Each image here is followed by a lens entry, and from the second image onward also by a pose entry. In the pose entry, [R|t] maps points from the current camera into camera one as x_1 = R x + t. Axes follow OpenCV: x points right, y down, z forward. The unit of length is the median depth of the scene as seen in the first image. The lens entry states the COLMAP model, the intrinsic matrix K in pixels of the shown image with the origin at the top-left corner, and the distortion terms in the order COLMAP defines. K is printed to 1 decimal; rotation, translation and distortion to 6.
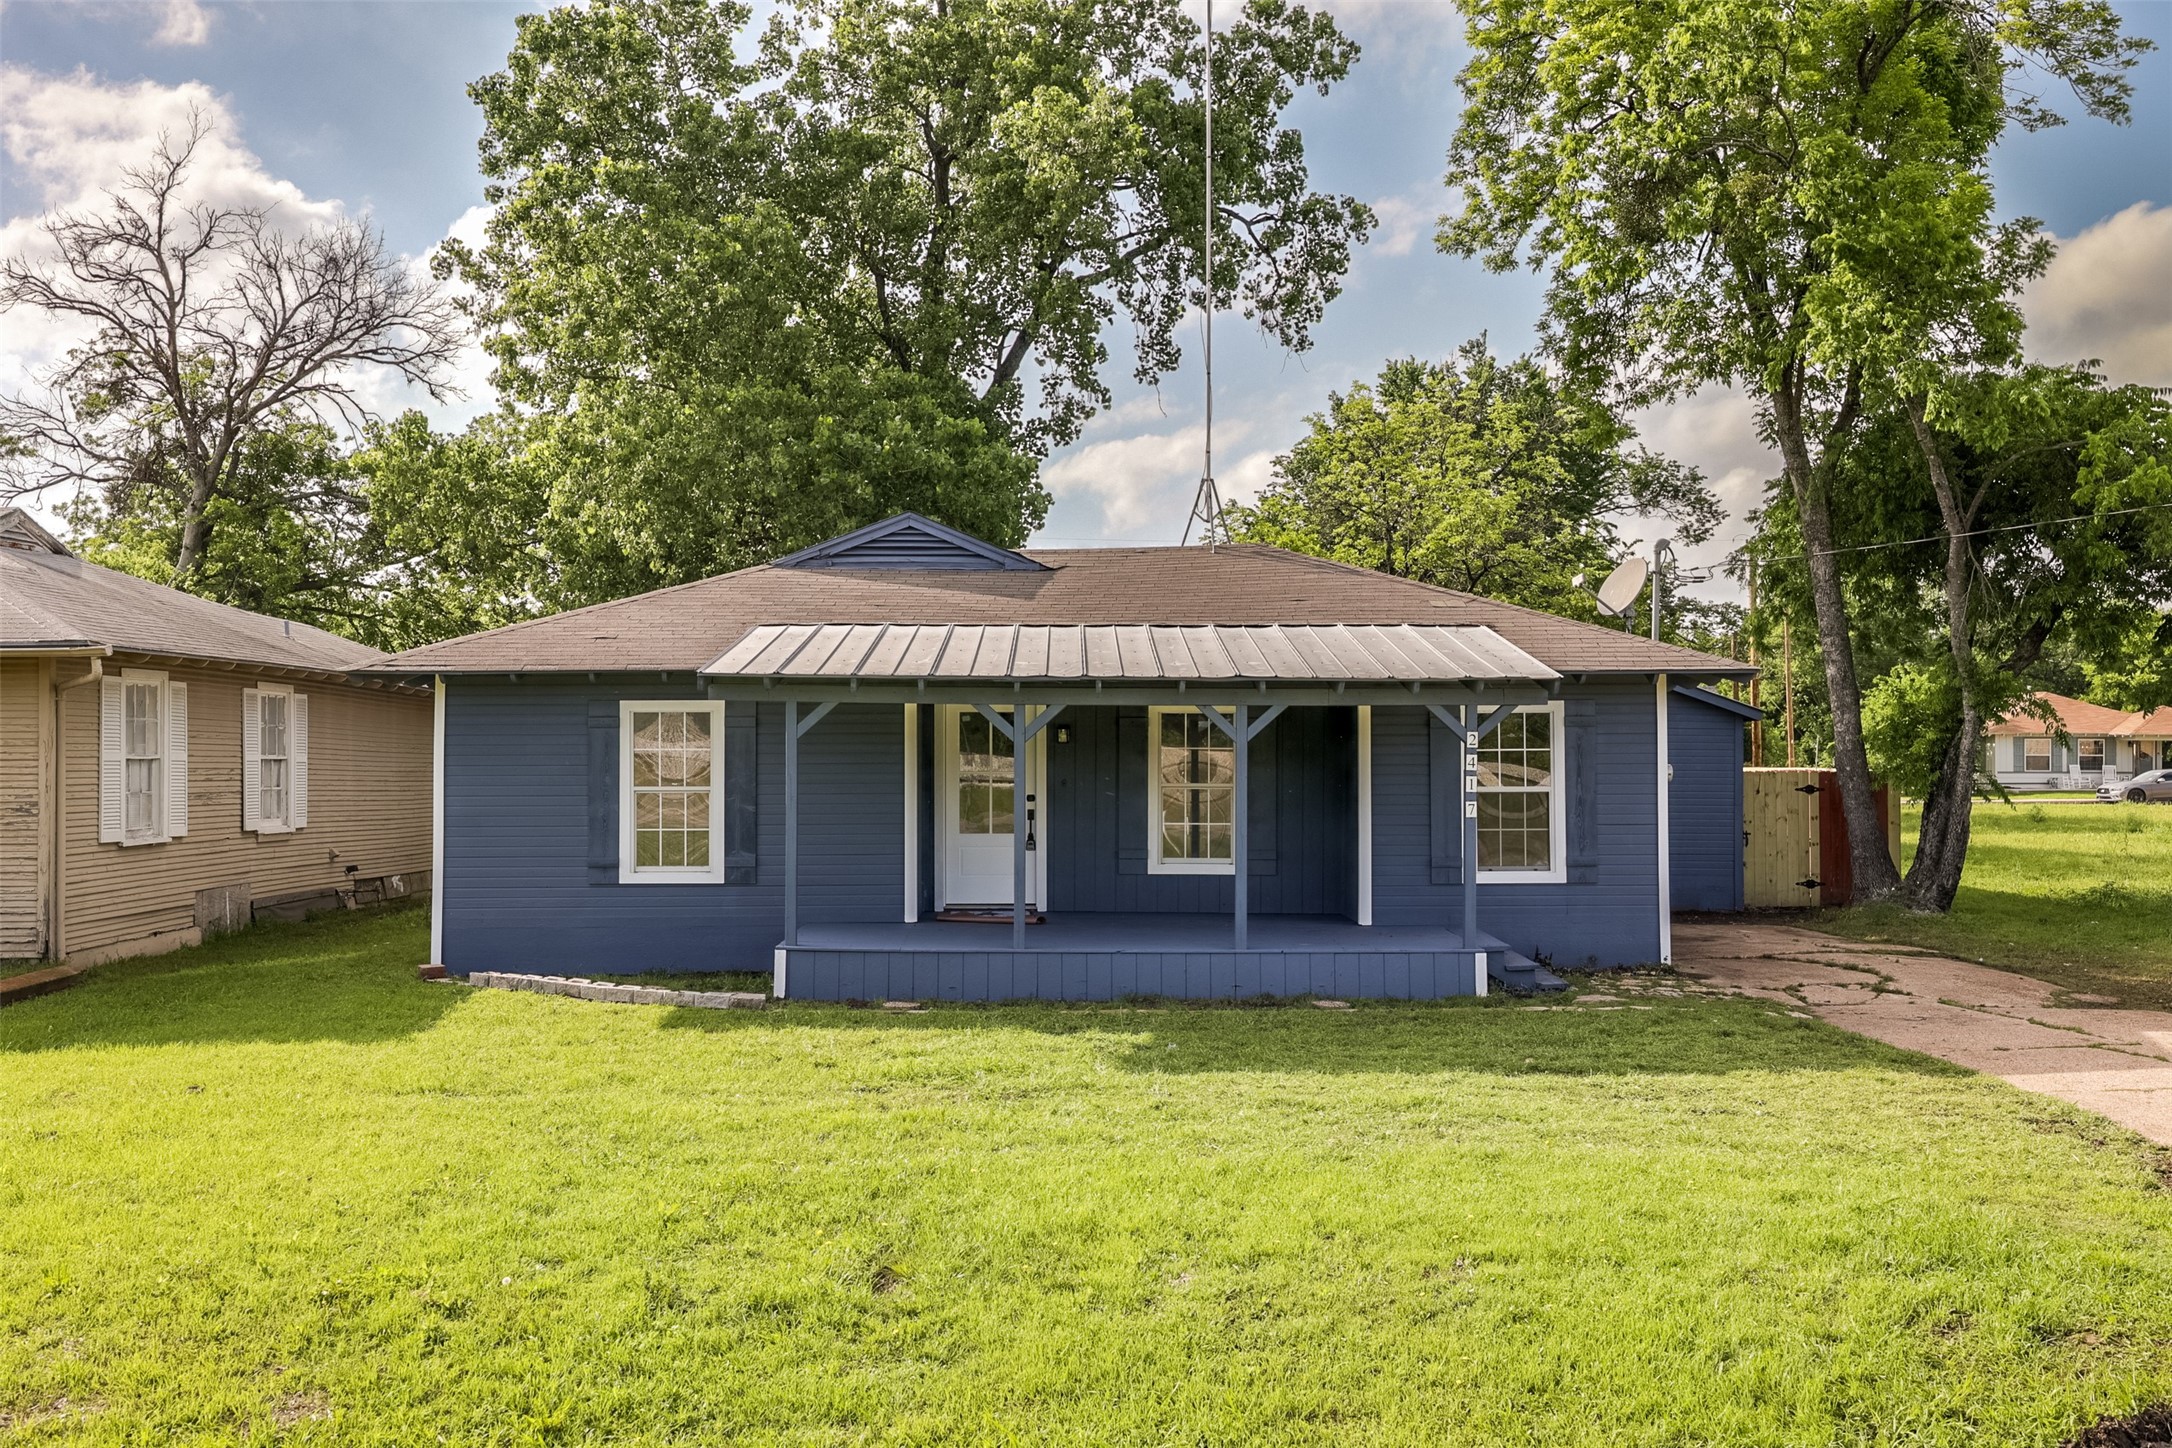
lens RADIAL K [[1972.6, 0, 1086.0], [0, 1972.6, 724.0], [0, 0, 1]] dist [0.047401, 0.003206]
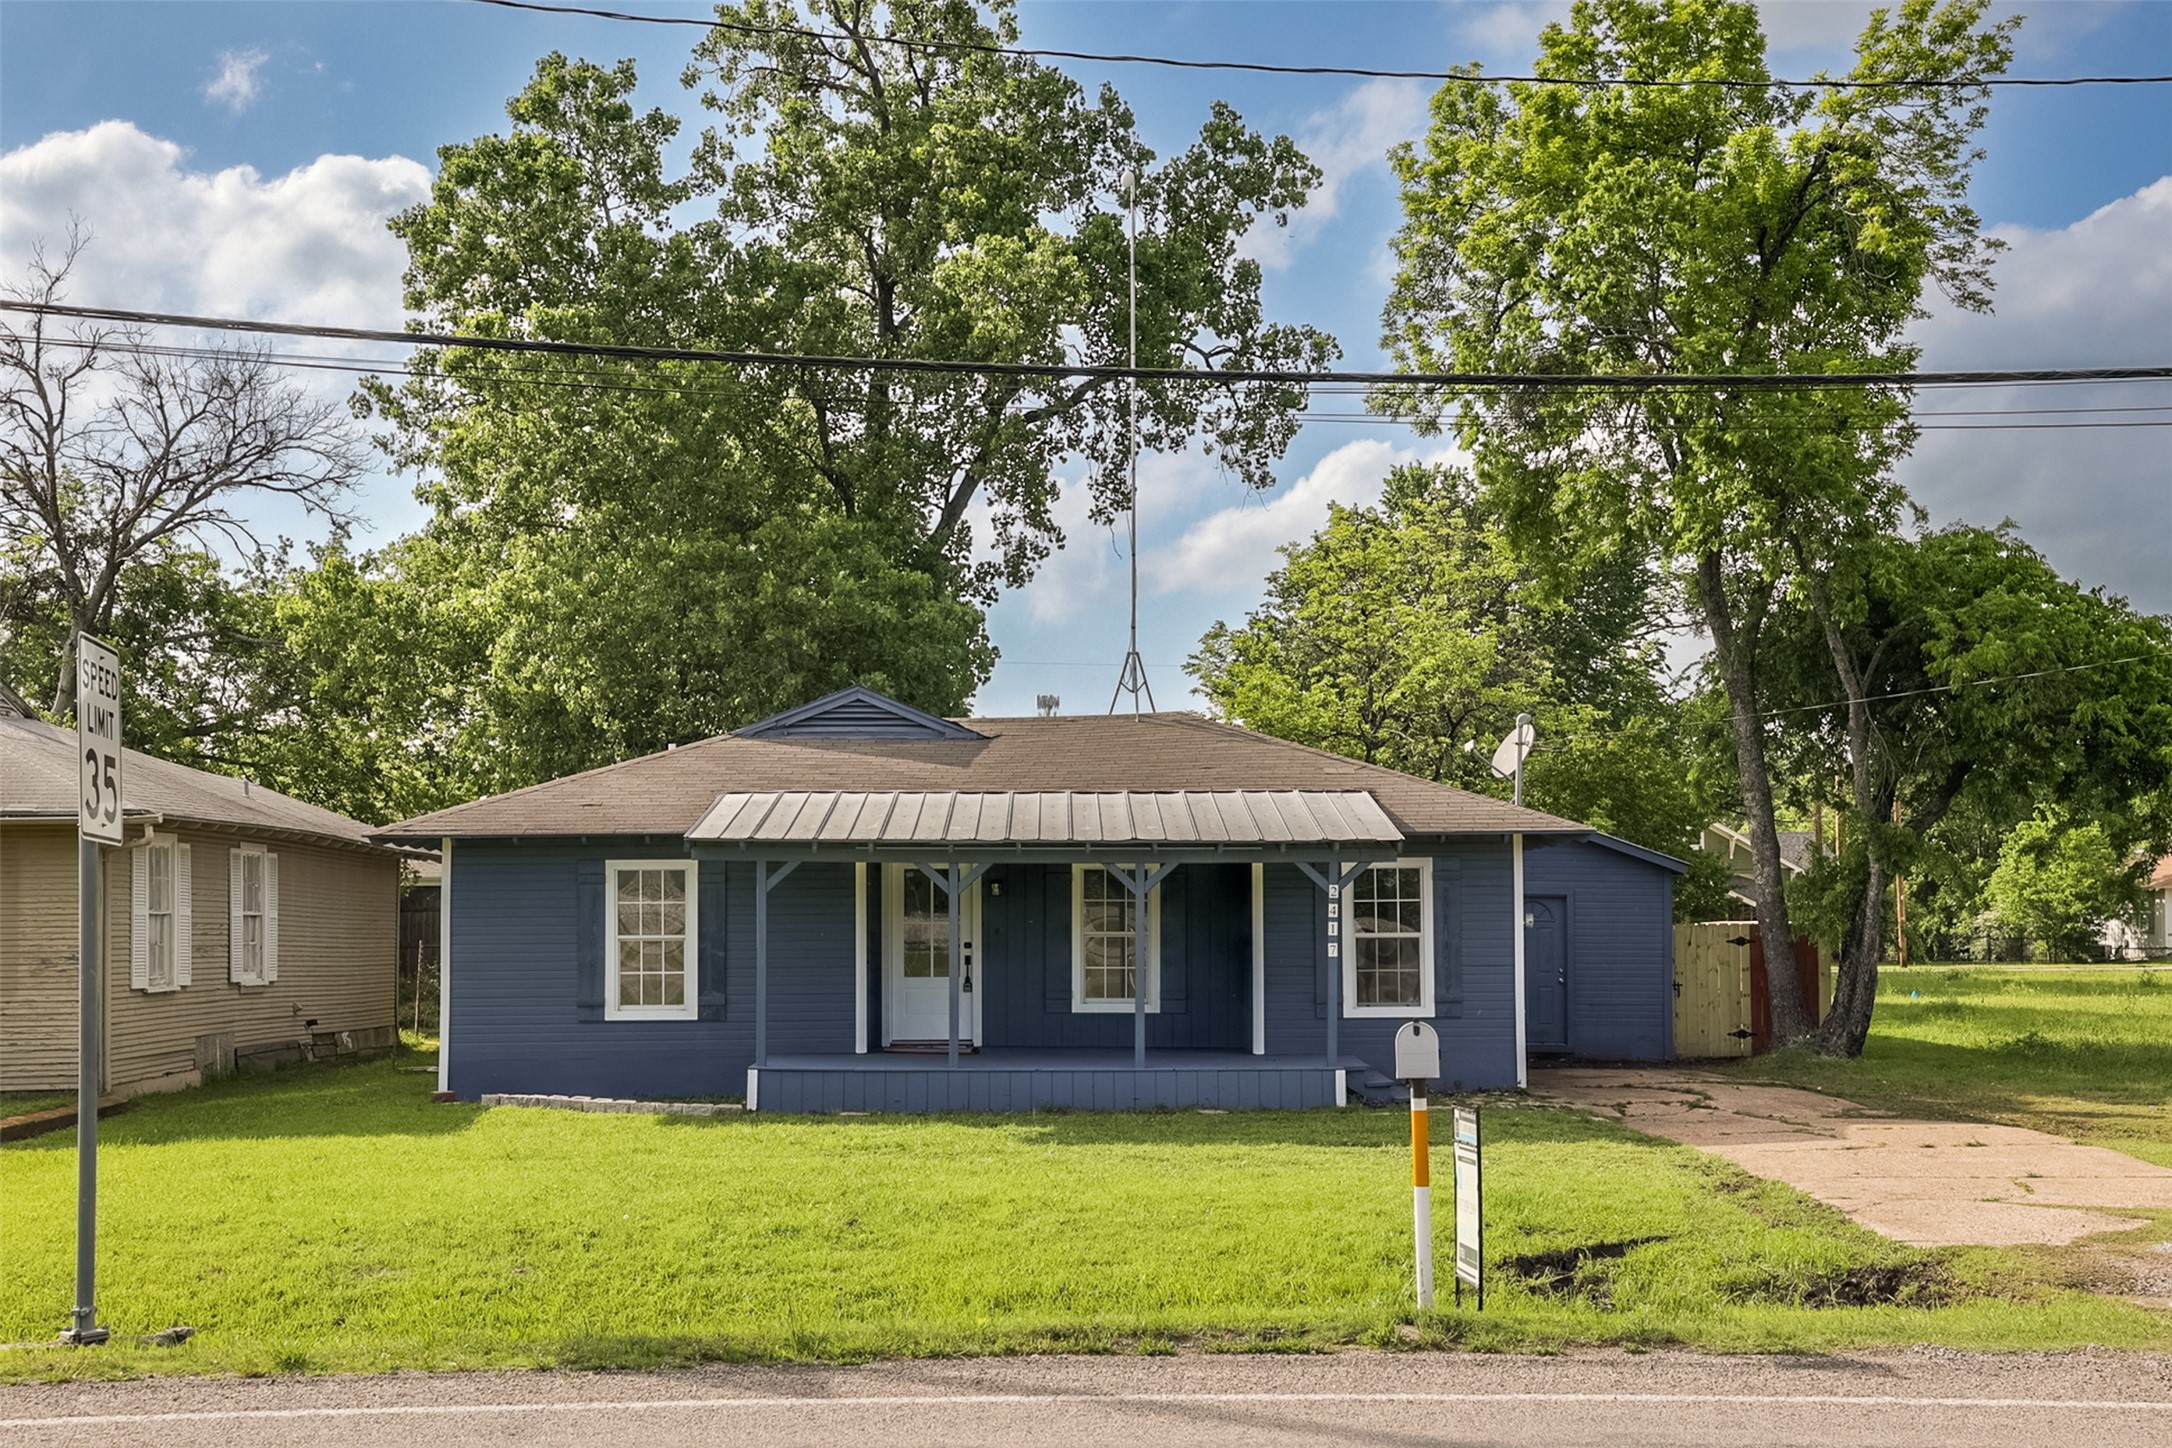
lens RADIAL K [[2612.4, 0, 1086.9], [0, 2612.4, 861.5], [0, 0, 1]] dist [0.185099, -0.014608]
pose [[0.999991, -0.003092, 0.002917, 0.023188], [0.003111, 0.999974, -0.006485, -0.000218], [-0.002897, 0.006494, 0.999975, -0.316504]]
